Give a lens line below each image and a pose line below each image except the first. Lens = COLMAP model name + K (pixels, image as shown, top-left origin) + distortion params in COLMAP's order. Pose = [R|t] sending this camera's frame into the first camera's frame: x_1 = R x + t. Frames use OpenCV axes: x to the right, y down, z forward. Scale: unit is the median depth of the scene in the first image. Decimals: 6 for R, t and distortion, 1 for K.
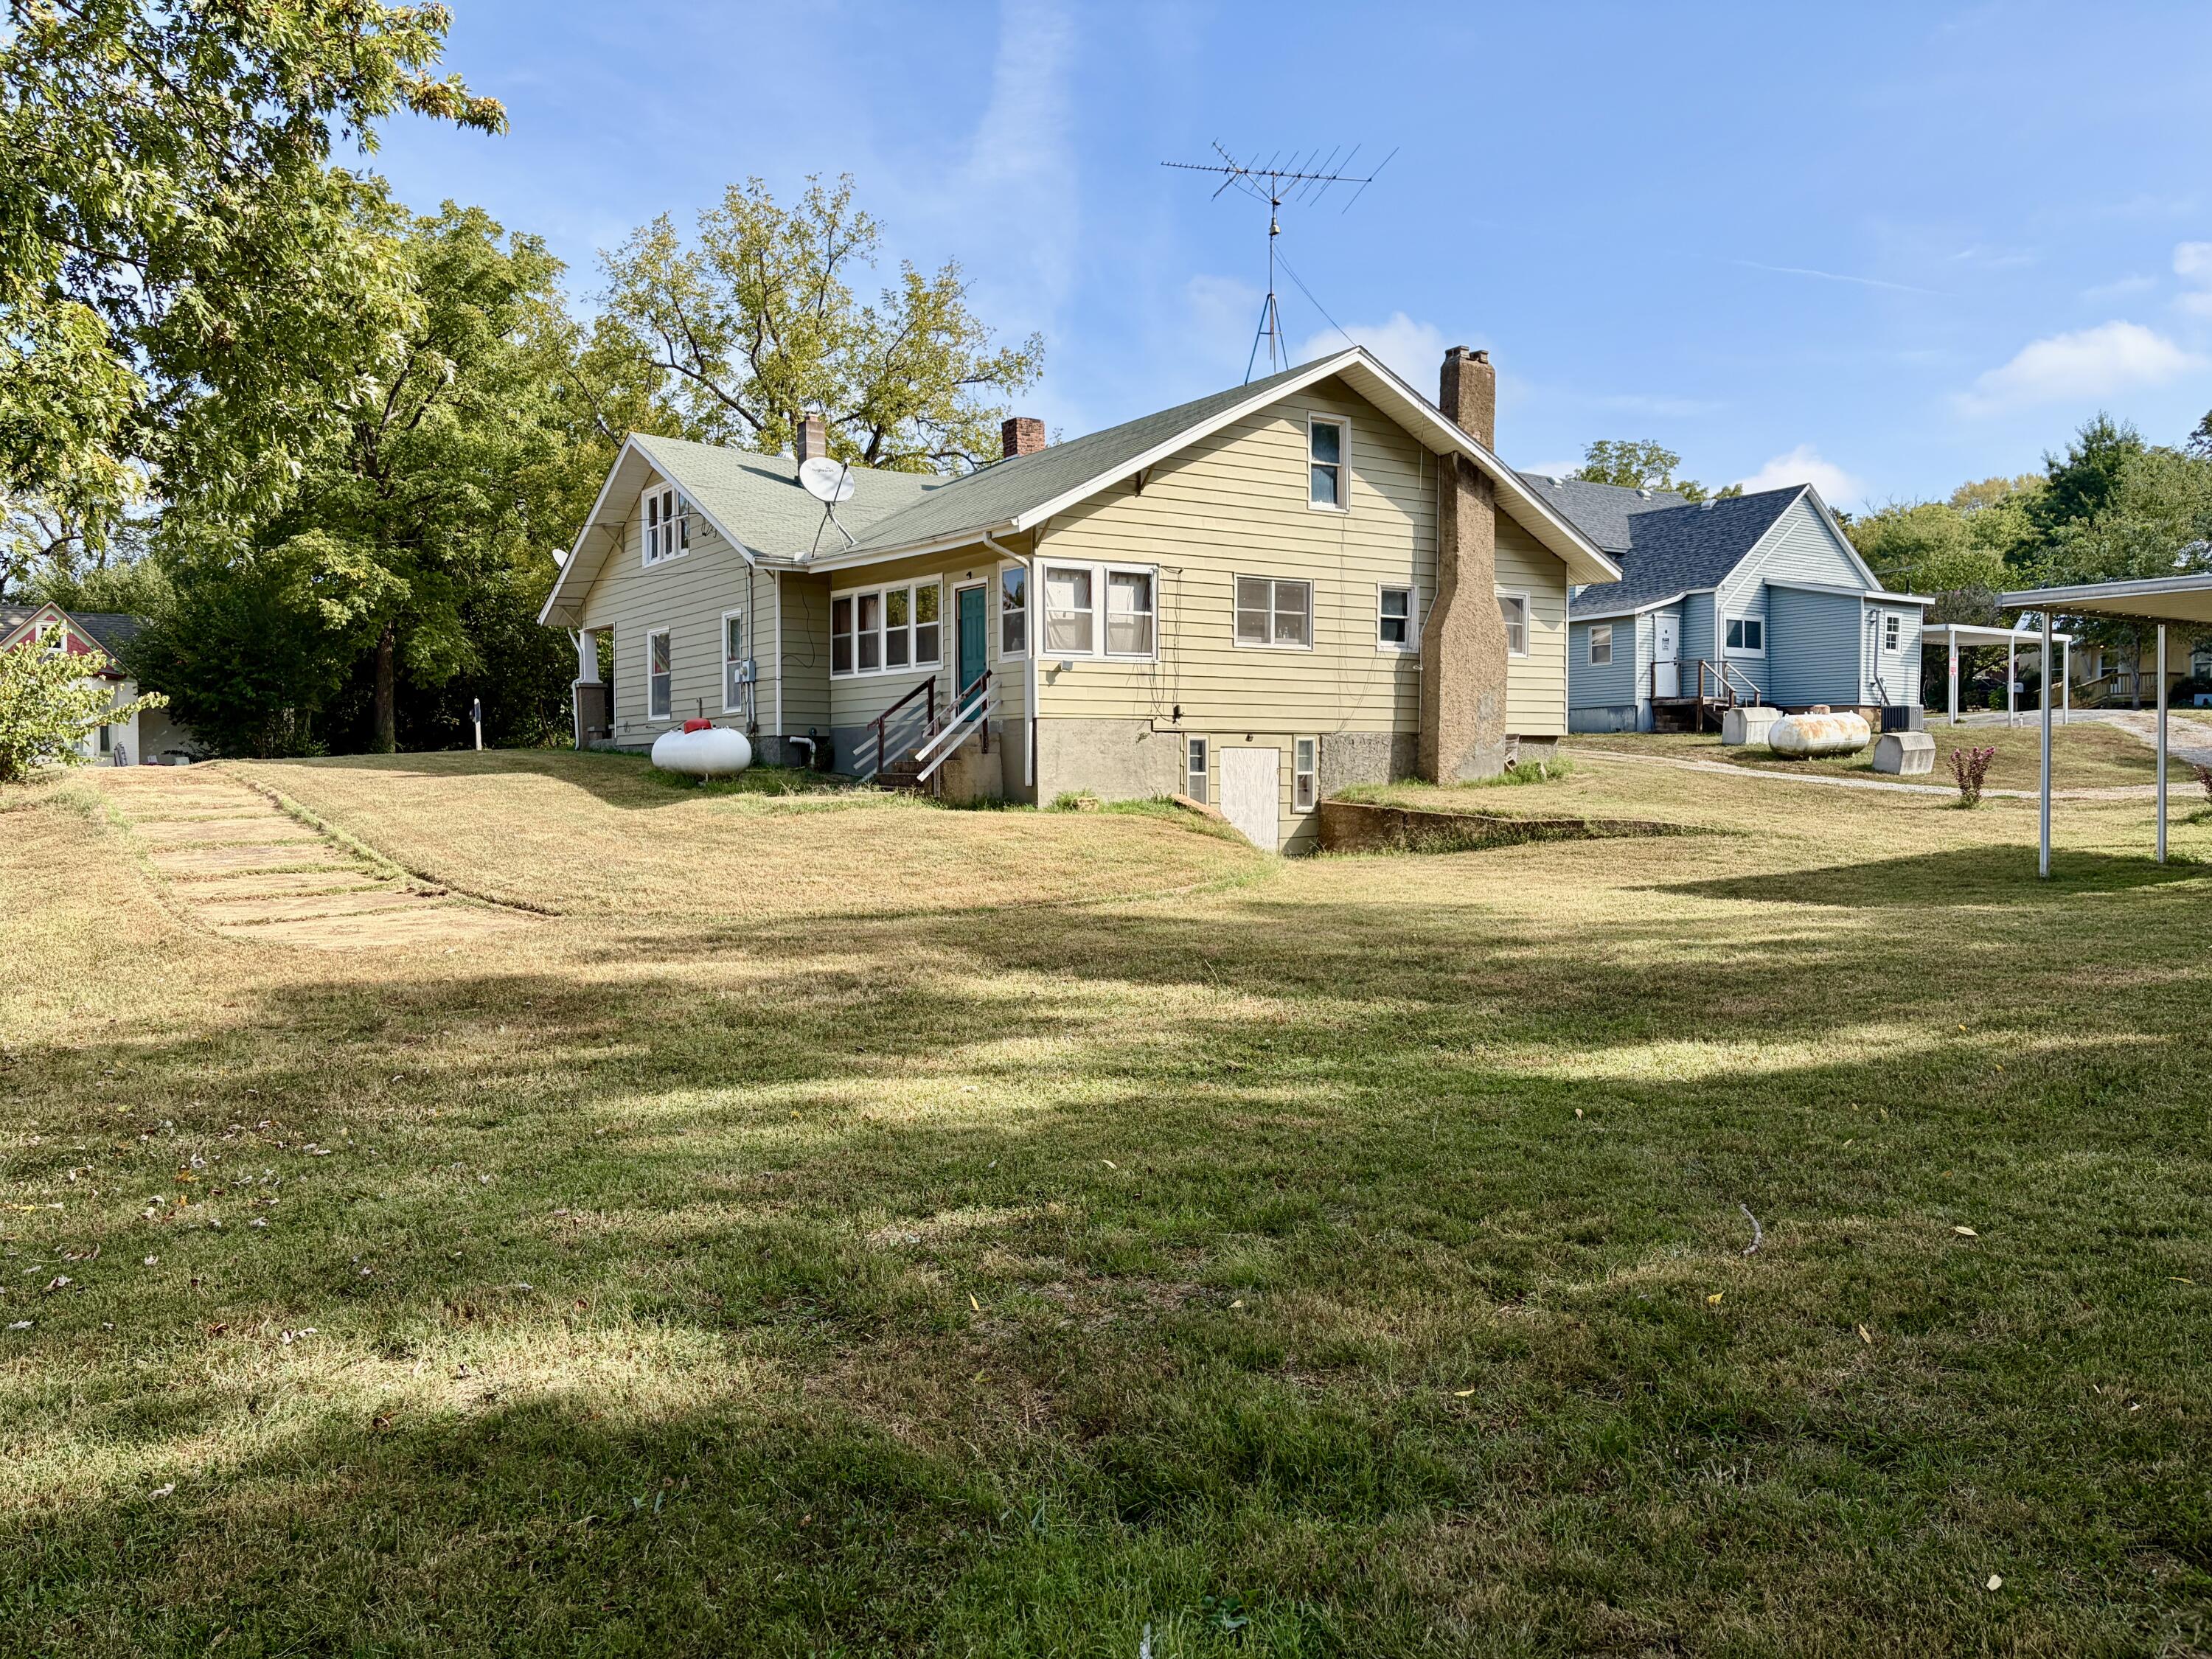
lens RADIAL K [[1646.9, 0, 1103.8], [0, 1646.9, 845.8], [0, 0, 1]] dist [0.030806, -0.033758]
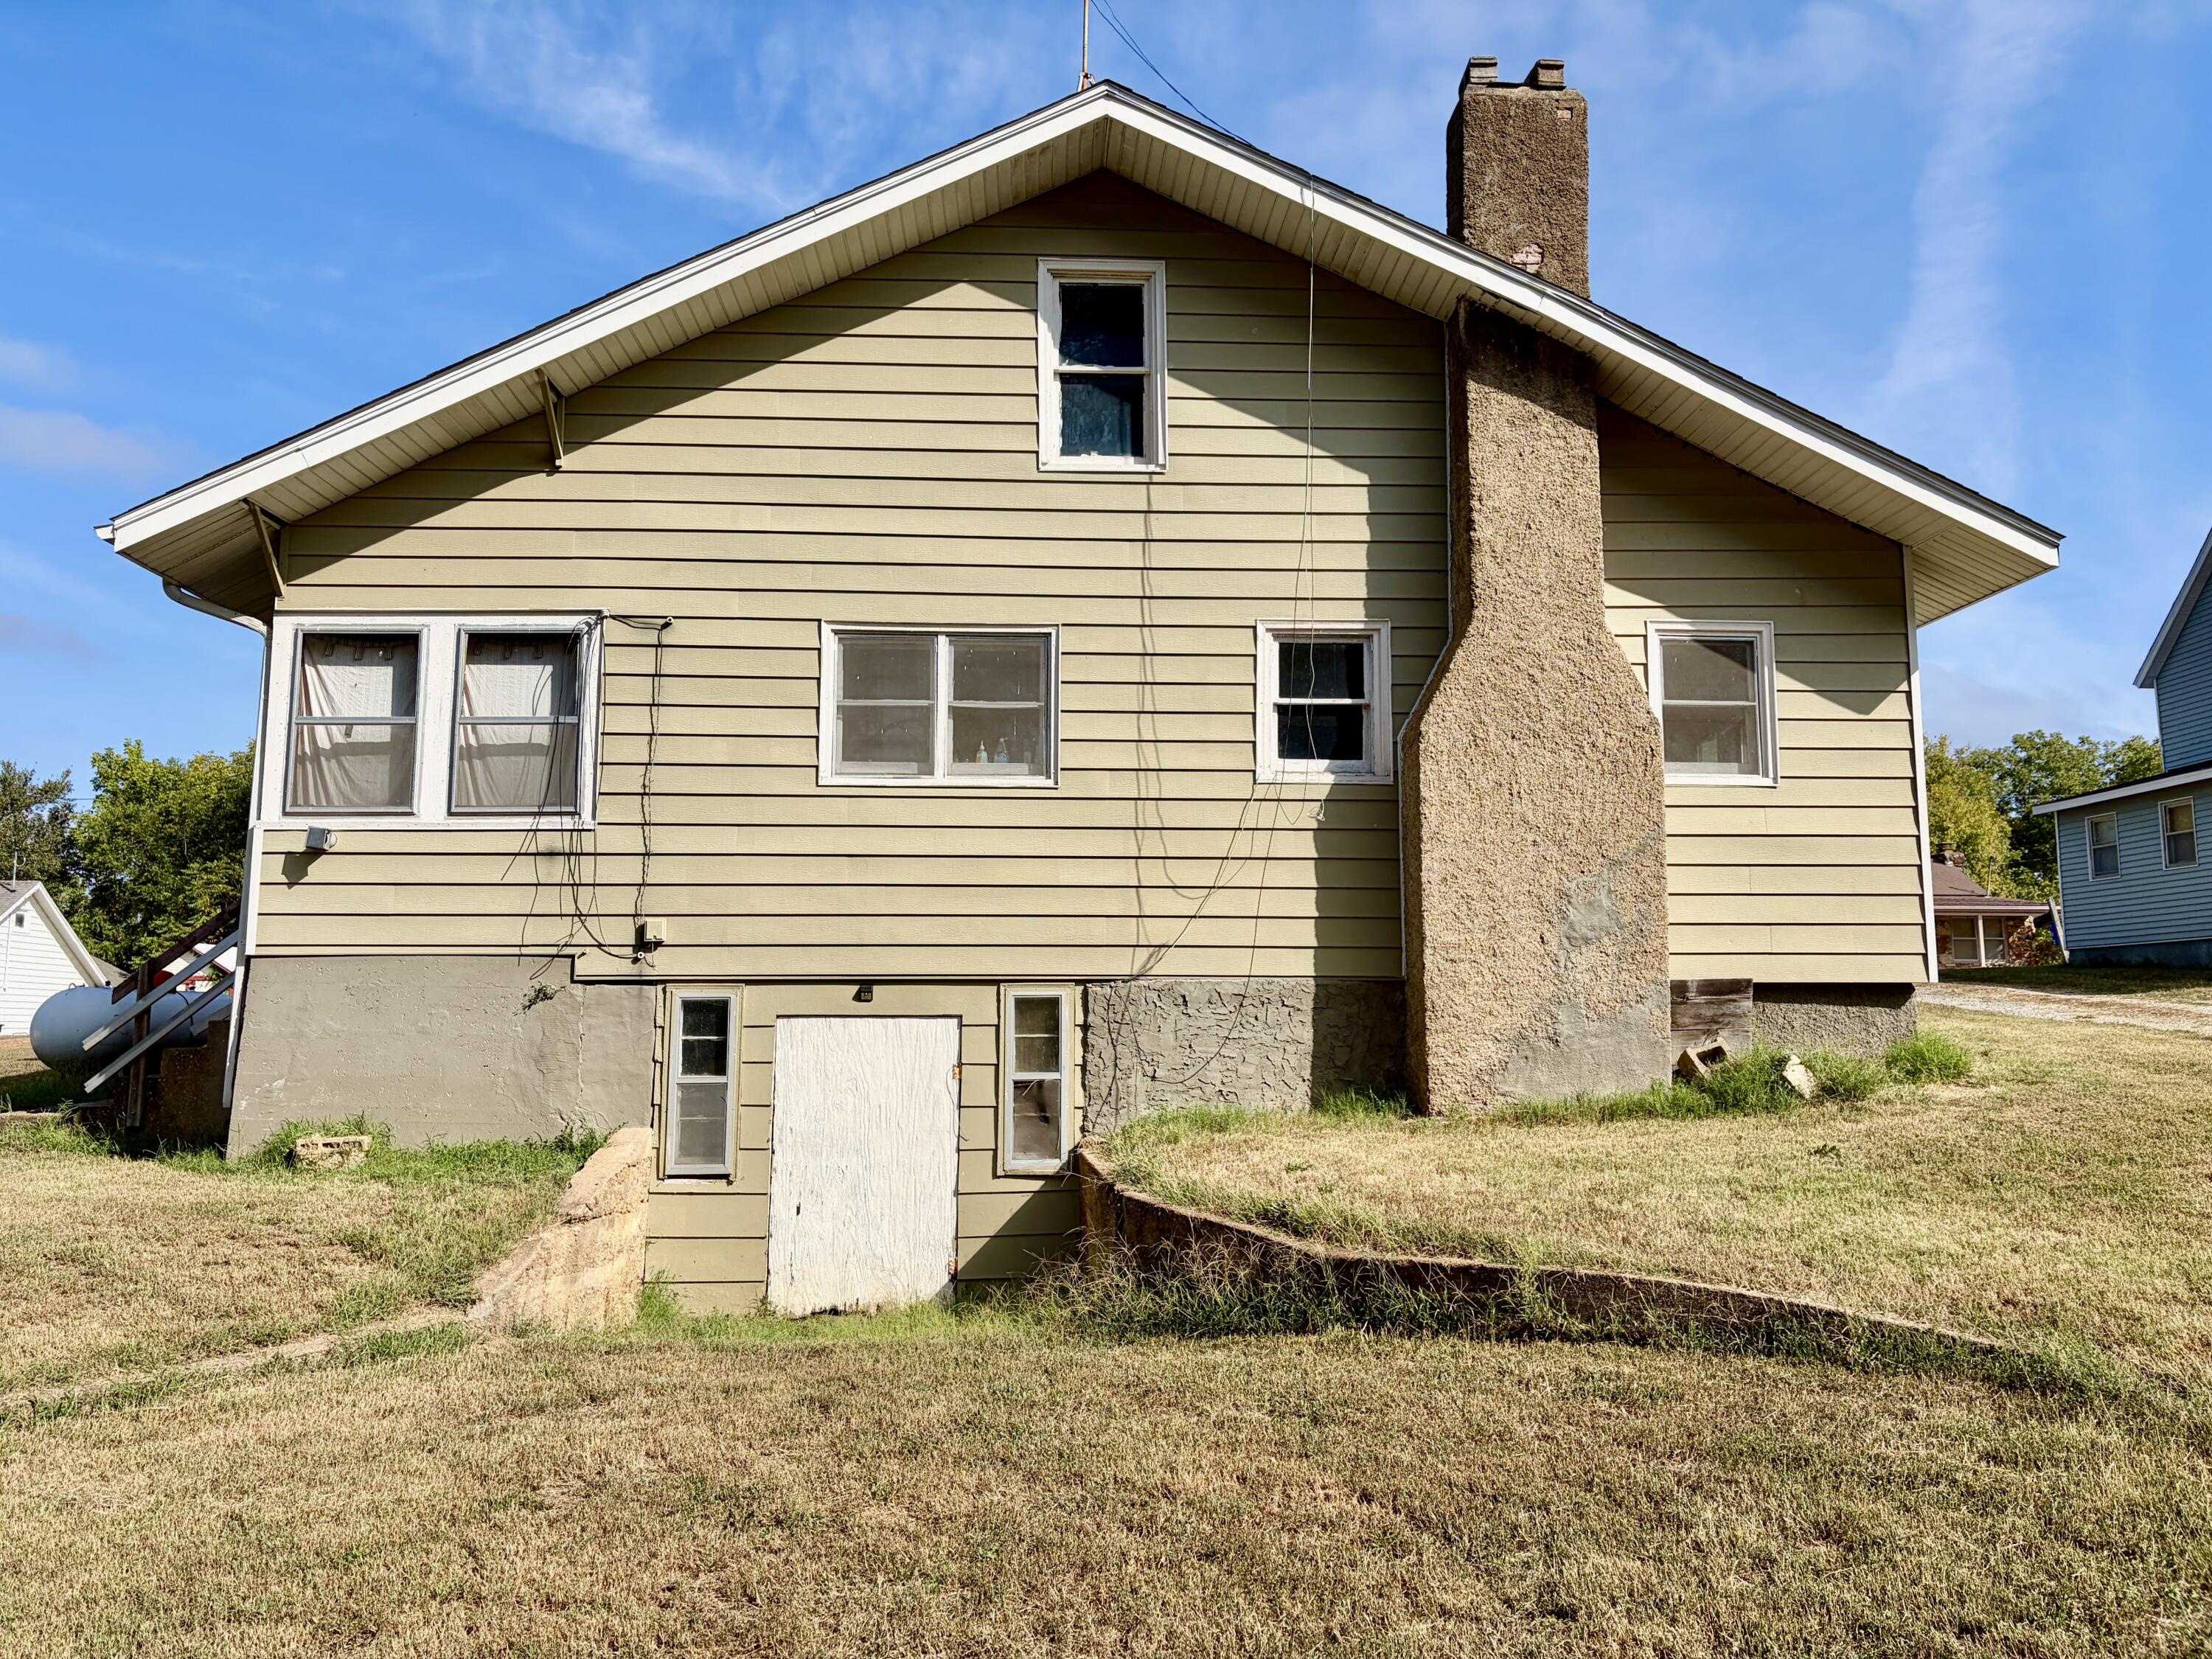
lens RADIAL K [[1646.9, 0, 1117.4], [0, 1646.9, 826.5], [0, 0, 1]] dist [0.030806, -0.033758]
pose [[0.856774, -0.057735, -0.512450, 0.414051], [-0.027071, 0.987308, -0.156495, -0.048861], [0.514981, 0.147953, 0.844337, 0.751360]]
